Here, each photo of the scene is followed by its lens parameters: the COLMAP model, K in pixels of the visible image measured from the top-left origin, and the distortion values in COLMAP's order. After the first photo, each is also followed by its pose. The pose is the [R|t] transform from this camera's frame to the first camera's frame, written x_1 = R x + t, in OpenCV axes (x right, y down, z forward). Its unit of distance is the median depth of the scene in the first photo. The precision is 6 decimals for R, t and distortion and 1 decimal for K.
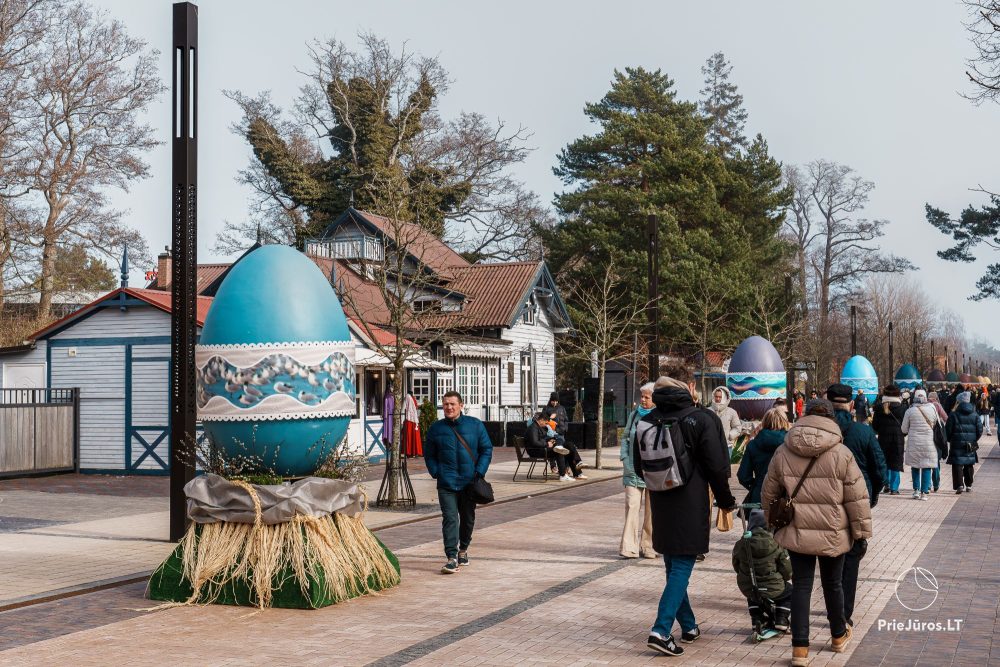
lens RADIAL K [[1450.7, 0, 489.3], [0, 1450.7, 342.1], [0, 0, 1]] dist [0.075314, 0.000000]
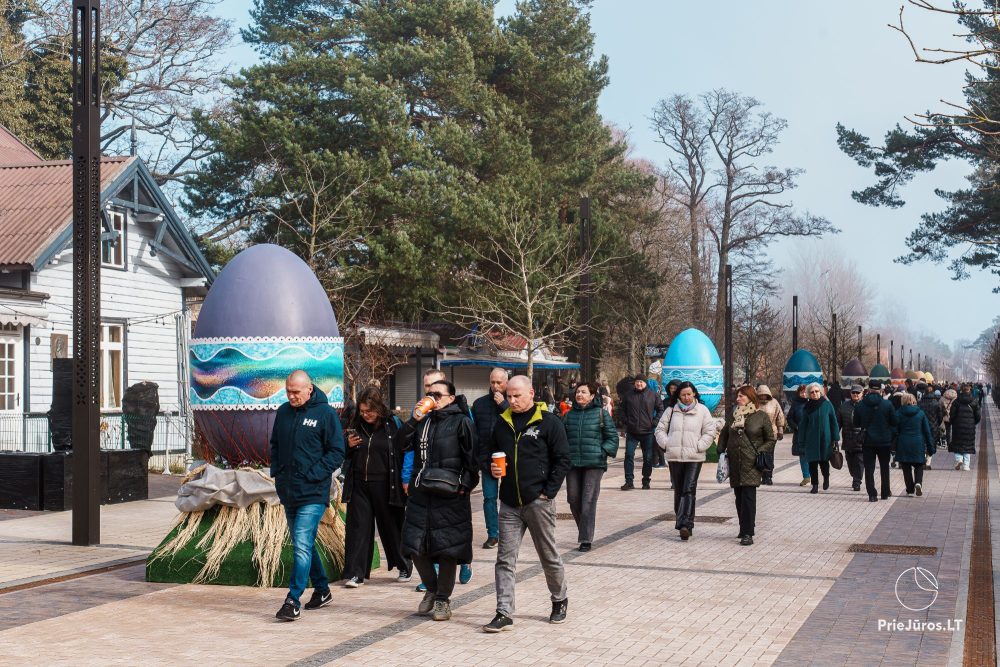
lens RADIAL K [[1646.9, 0, 478.6], [0, 1646.9, 400.6], [0, 0, 1]] dist [0.044441, 0.000000]
pose [[0.998221, 0.004444, 0.059465, 0.078707], [-0.006930, 0.999107, 0.041671, 0.006853], [-0.059226, -0.042009, 0.997360, 0.208133]]
